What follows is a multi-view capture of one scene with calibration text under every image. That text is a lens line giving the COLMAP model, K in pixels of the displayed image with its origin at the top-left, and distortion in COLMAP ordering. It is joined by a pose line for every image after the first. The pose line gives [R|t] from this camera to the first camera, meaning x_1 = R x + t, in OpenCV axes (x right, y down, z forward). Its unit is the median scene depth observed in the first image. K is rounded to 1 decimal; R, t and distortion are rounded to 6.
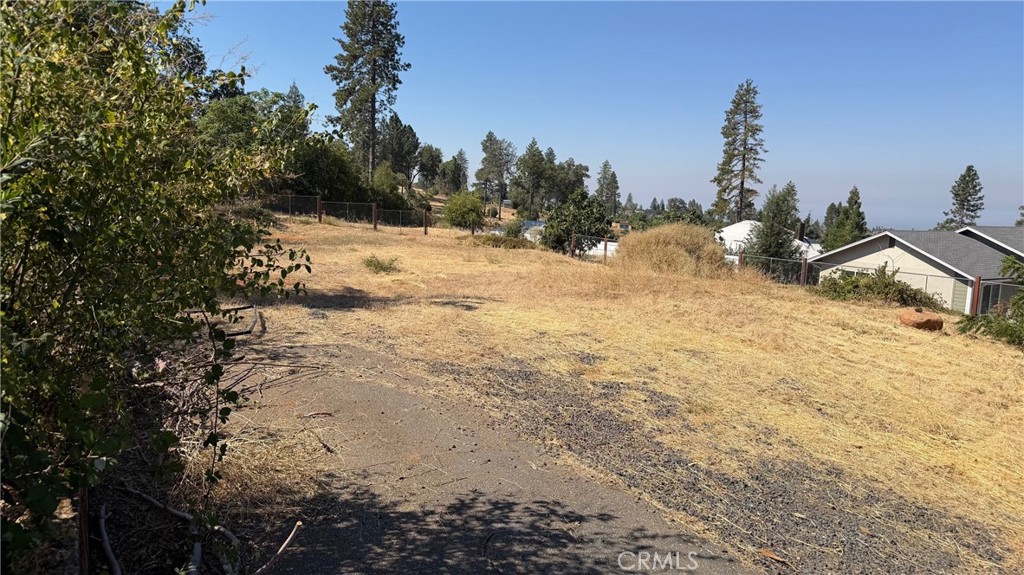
lens RADIAL K [[721.1, 0, 516.2], [0, 721.1, 300.0], [0, 0, 1]] dist [0.108106, -0.150421]
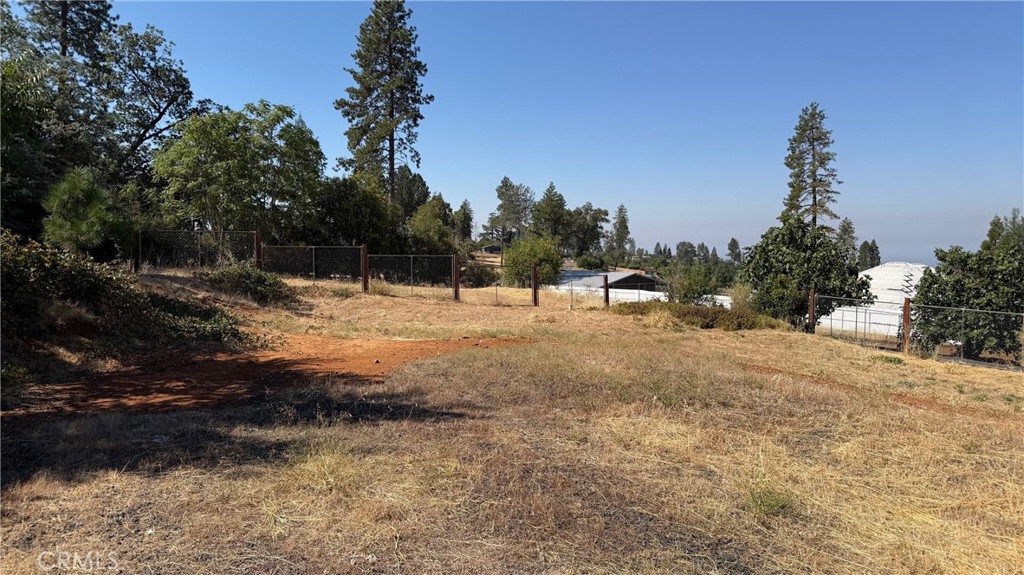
lens RADIAL K [[721.1, 0, 502.0], [0, 721.1, 292.3], [0, 0, 1]] dist [0.108106, -0.150421]
pose [[0.999281, -0.033962, -0.016869, -0.058260], [0.032525, 0.996330, -0.079177, -0.022049], [0.019497, 0.078572, 0.996718, 0.167293]]
